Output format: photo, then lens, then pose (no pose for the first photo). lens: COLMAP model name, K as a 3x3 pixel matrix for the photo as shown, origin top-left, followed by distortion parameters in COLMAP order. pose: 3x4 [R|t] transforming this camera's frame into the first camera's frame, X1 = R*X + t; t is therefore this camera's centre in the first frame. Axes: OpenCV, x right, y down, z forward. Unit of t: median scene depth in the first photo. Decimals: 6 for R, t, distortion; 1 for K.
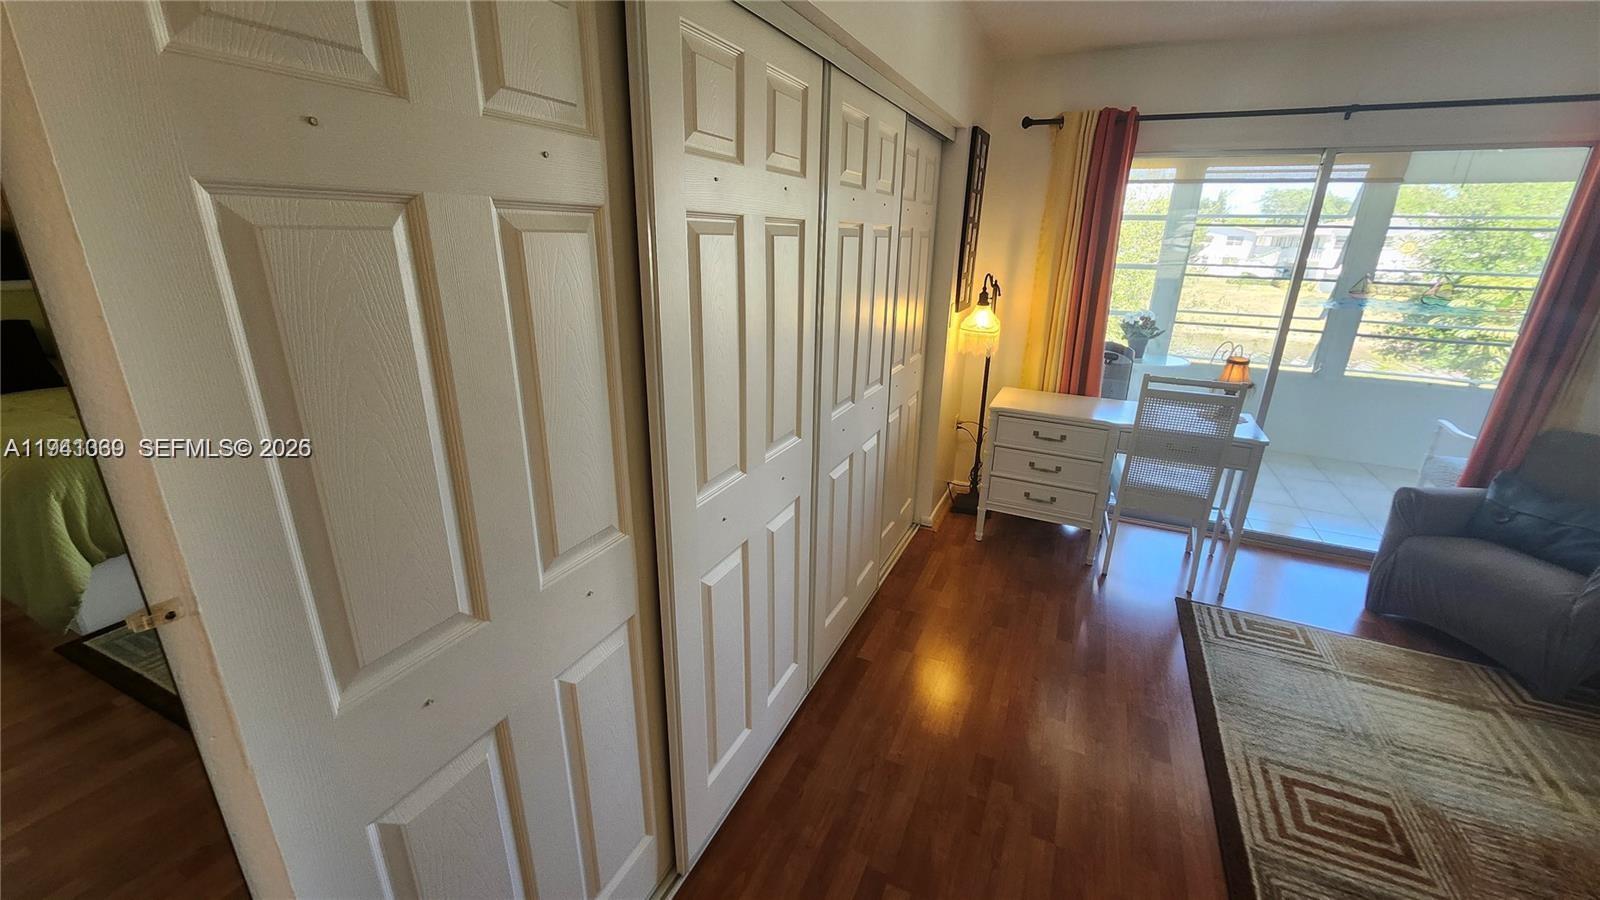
lens RADIAL K [[636.0, 0, 813.7], [0, 636.0, 448.5], [0, 0, 1]] dist [-0.002734, 0.001708]
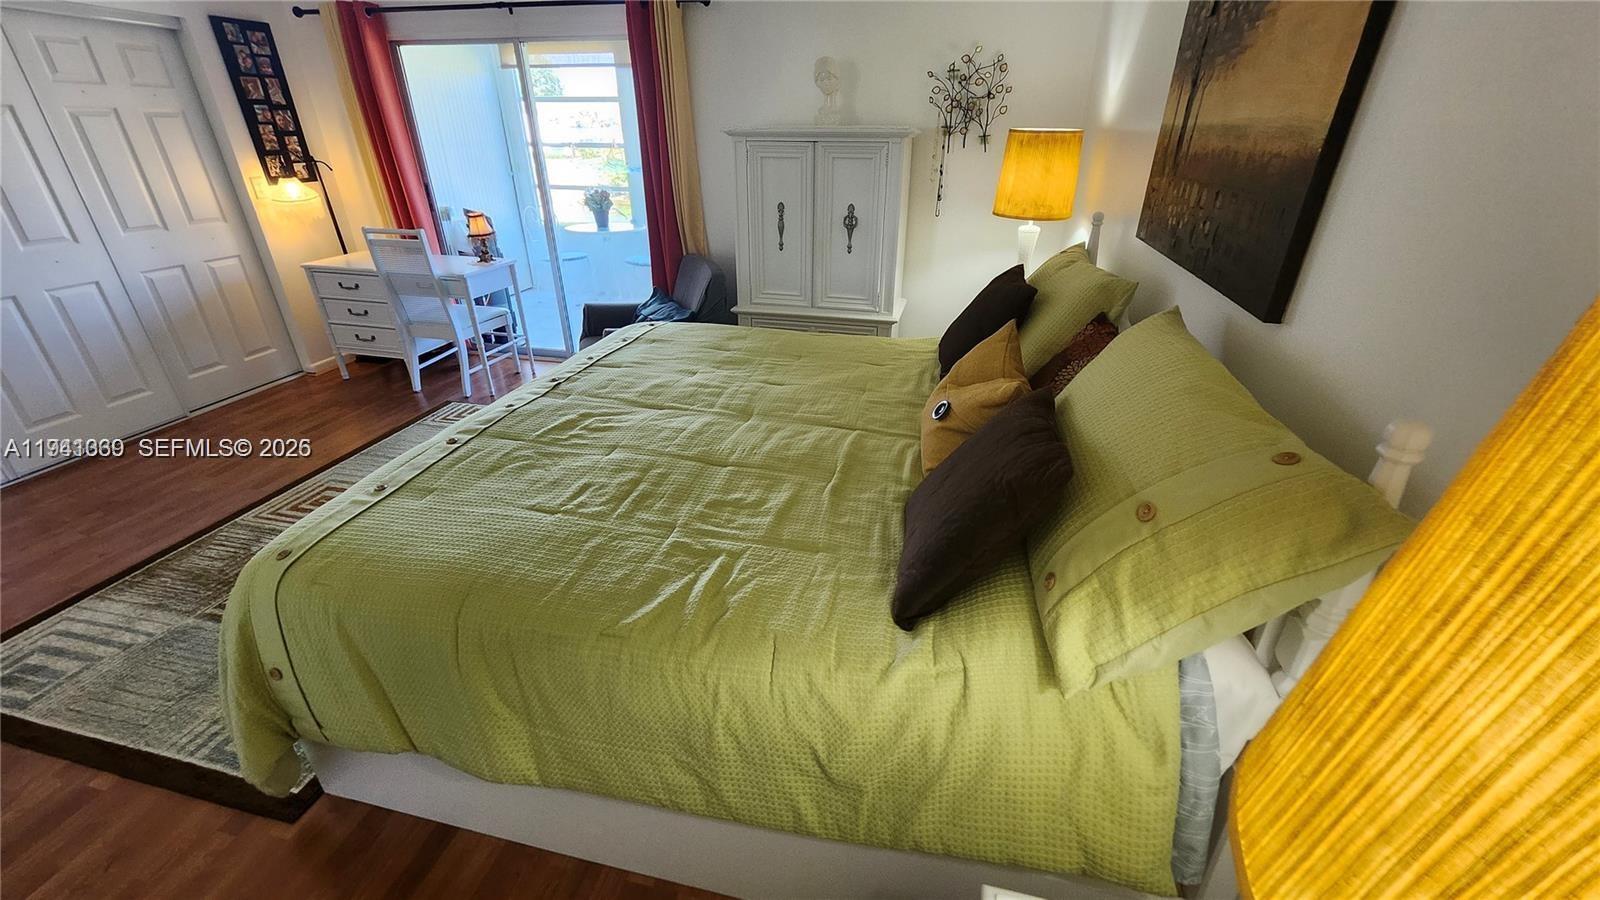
lens RADIAL K [[636.0, 0, 810.7], [0, 636.0, 449.5], [0, 0, 1]] dist [-0.002734, 0.001708]
pose [[0.982000, -0.101813, 0.159094, 1.349908], [0.076533, 0.984524, 0.157653, 0.224644], [-0.172683, -0.142640, 0.974595, -0.563582]]
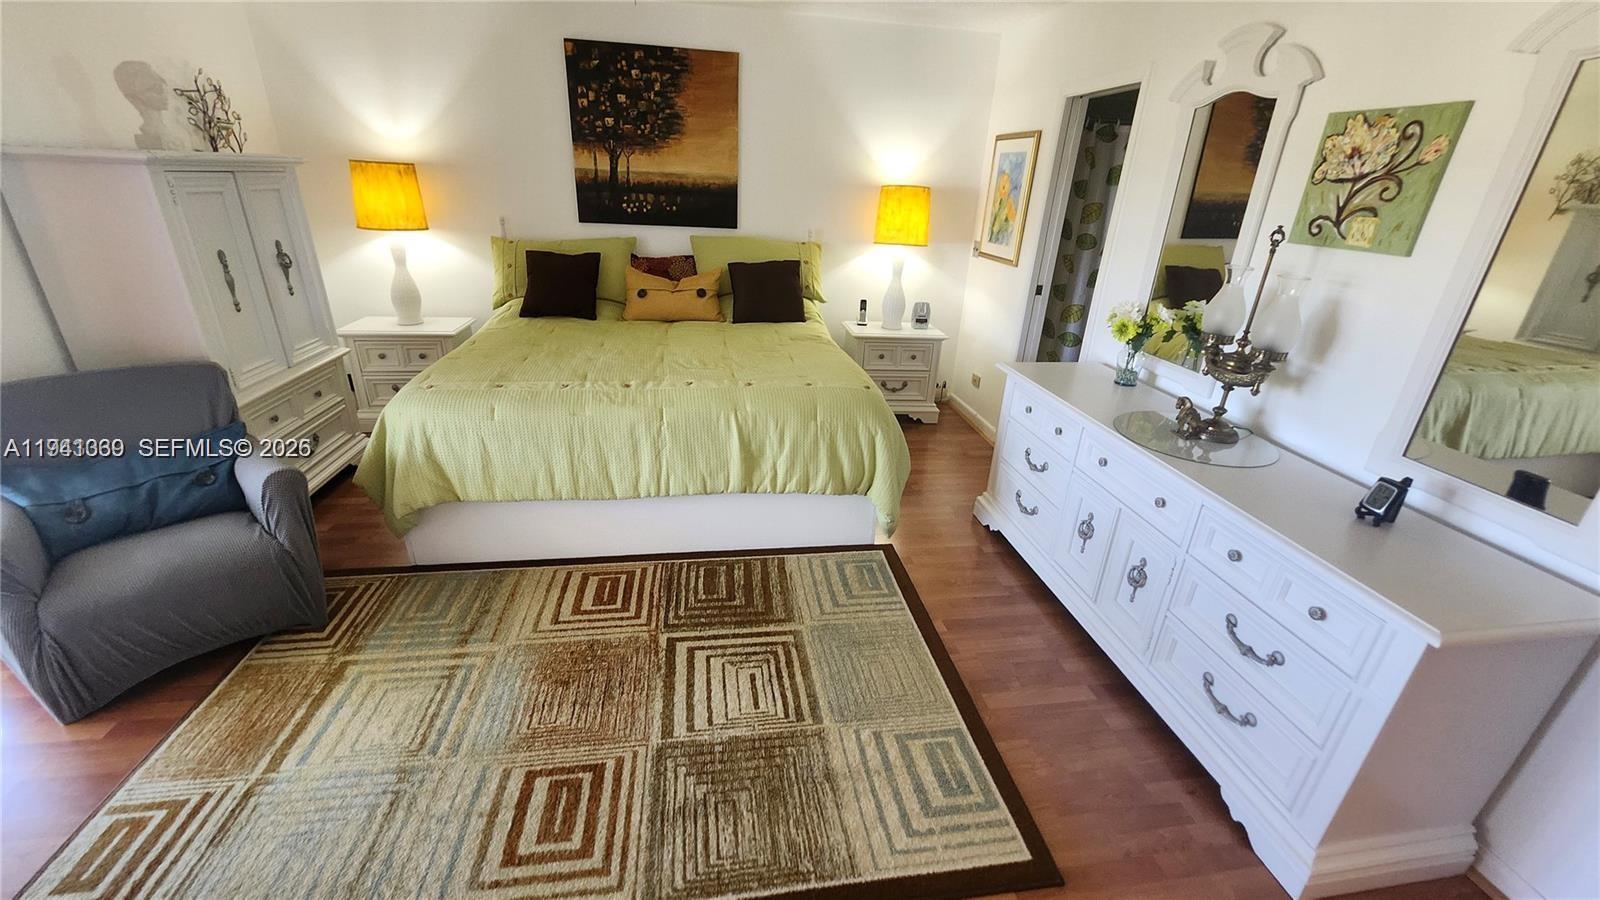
lens RADIAL K [[636.0, 0, 796.5], [0, 636.0, 446.5], [0, 0, 1]] dist [-0.002734, 0.001708]
pose [[-0.538460, -0.368004, 0.758046, 0.118999], [0.215435, 0.809578, 0.546050, -0.198376], [-0.814646, 0.457336, -0.356644, 0.614733]]
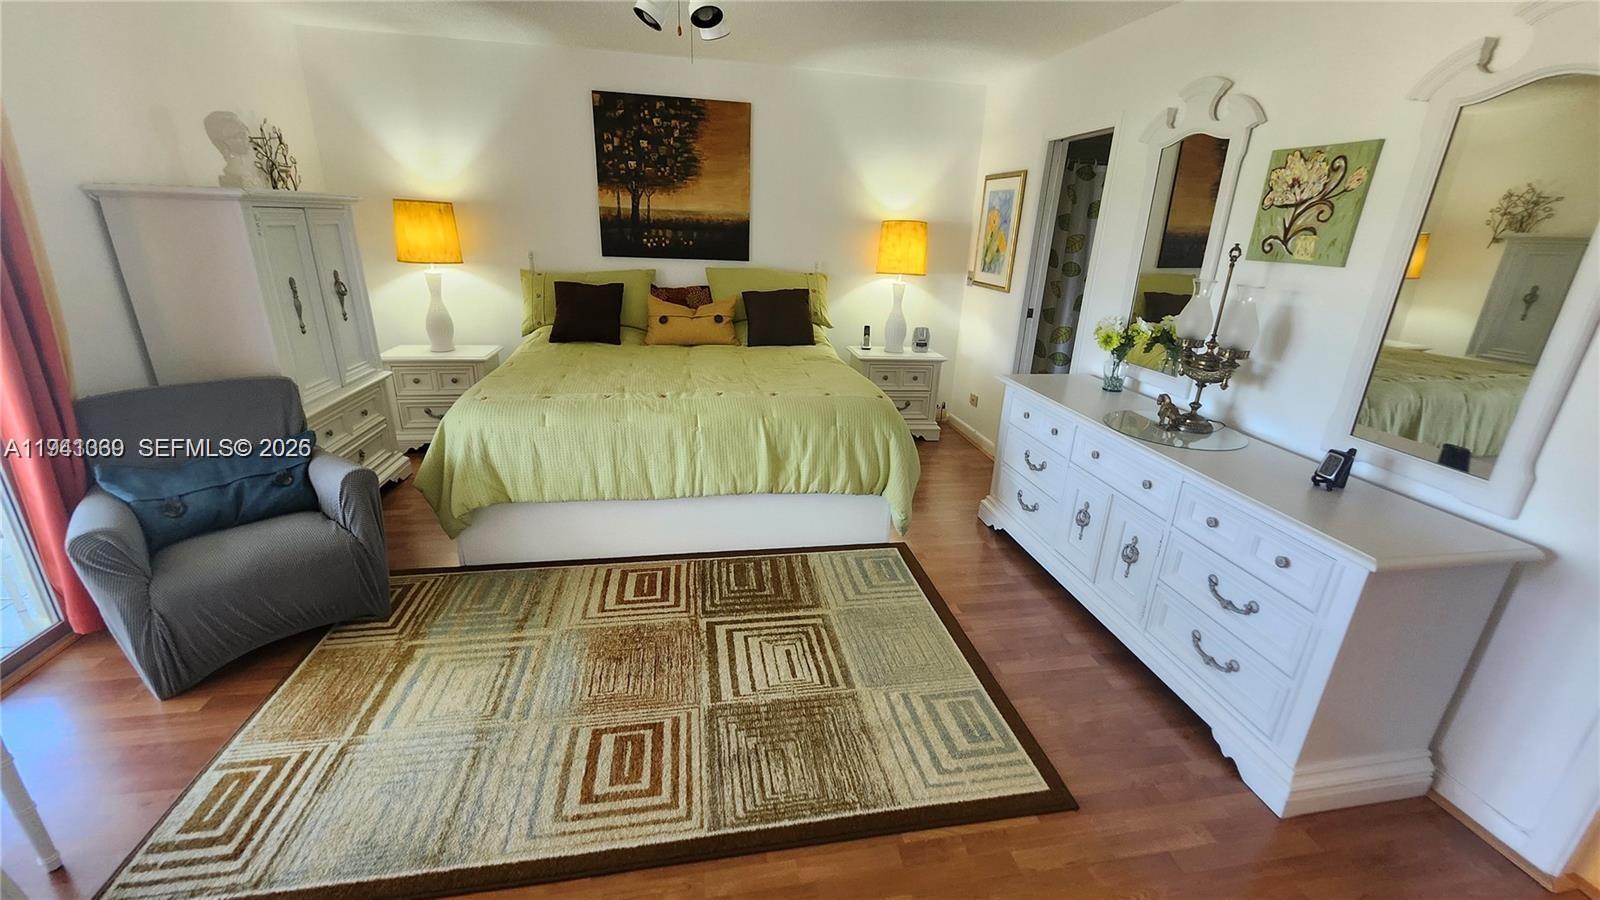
lens RADIAL K [[636.0, 0, 803.5], [0, 636.0, 445.5], [0, 0, 1]] dist [-0.002734, 0.001708]
pose [[-0.559988, -0.313087, 0.767066, 0.044855], [0.216944, 0.838132, 0.500470, -0.213672], [-0.799593, 0.446668, -0.401421, 0.727041]]
